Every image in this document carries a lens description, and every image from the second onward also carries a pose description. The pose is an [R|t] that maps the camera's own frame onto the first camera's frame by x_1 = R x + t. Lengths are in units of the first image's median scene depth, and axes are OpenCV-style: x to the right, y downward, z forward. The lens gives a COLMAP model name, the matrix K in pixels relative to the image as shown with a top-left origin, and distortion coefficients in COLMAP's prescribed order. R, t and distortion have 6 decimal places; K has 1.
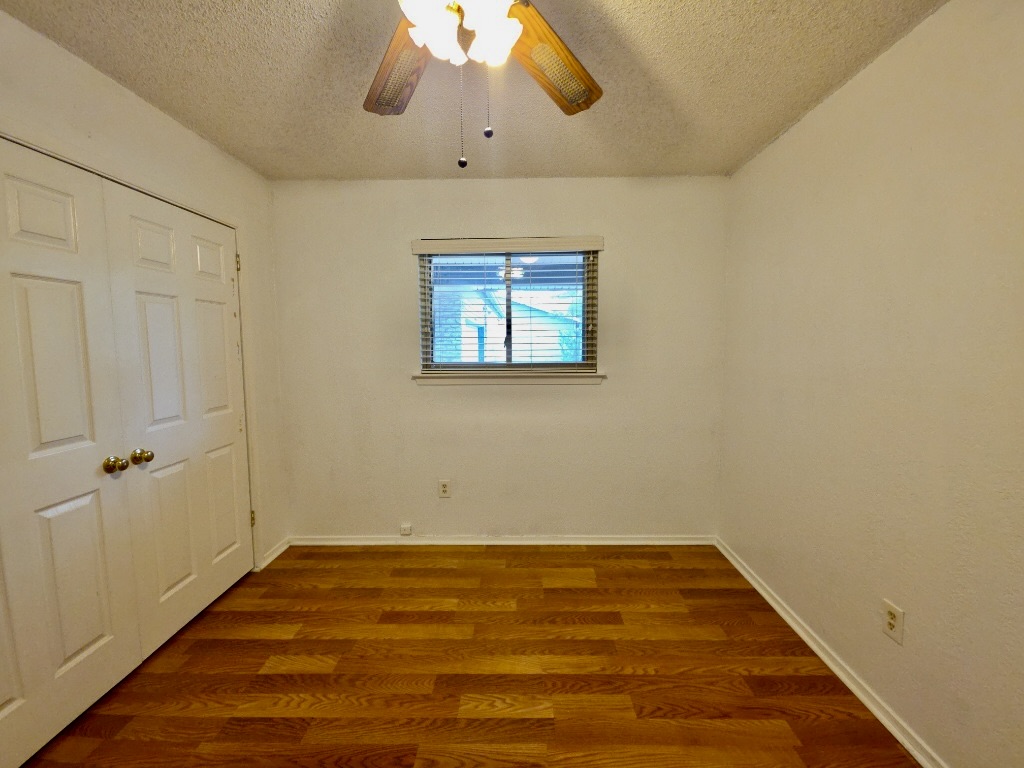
lens RADIAL K [[416.2, 0, 516.3], [0, 416.2, 377.9], [0, 0, 1]] dist [0.014566, -0.009348]
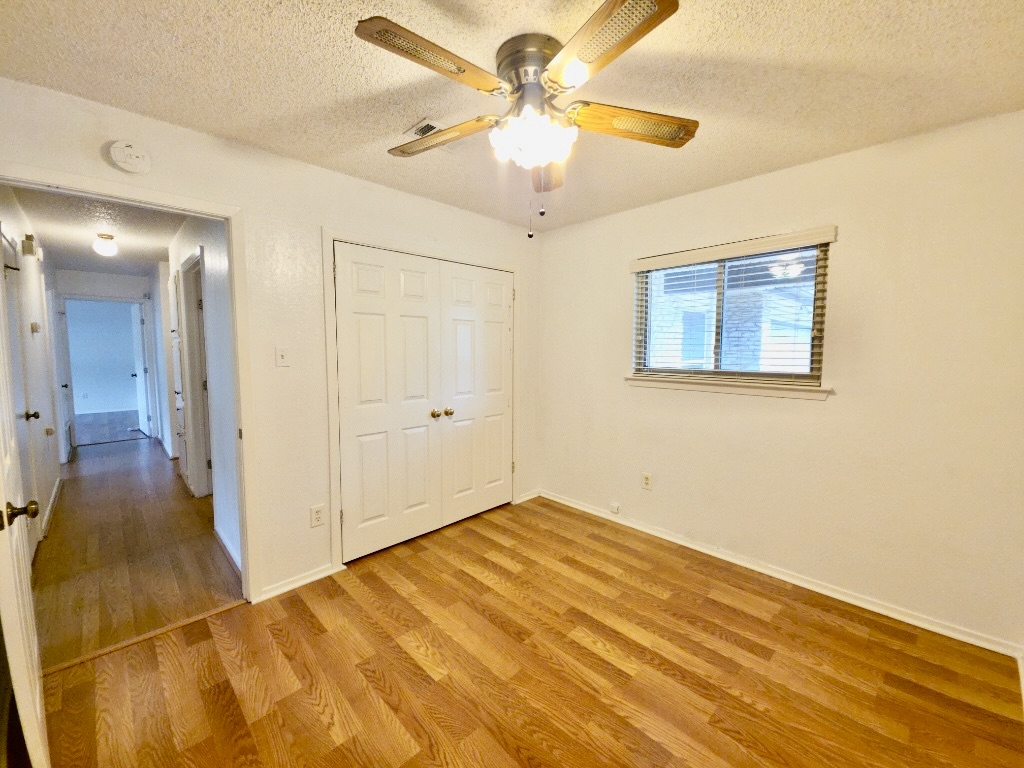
lens RADIAL K [[413.8, 0, 510.6], [0, 413.8, 378.6], [0, 0, 1]] dist [0.013422, -0.009317]
pose [[0.704533, 0.061570, -0.706995, 0.433342], [-0.066179, 0.997588, 0.020929, -0.006202], [0.706579, 0.032043, 0.706909, -0.052878]]
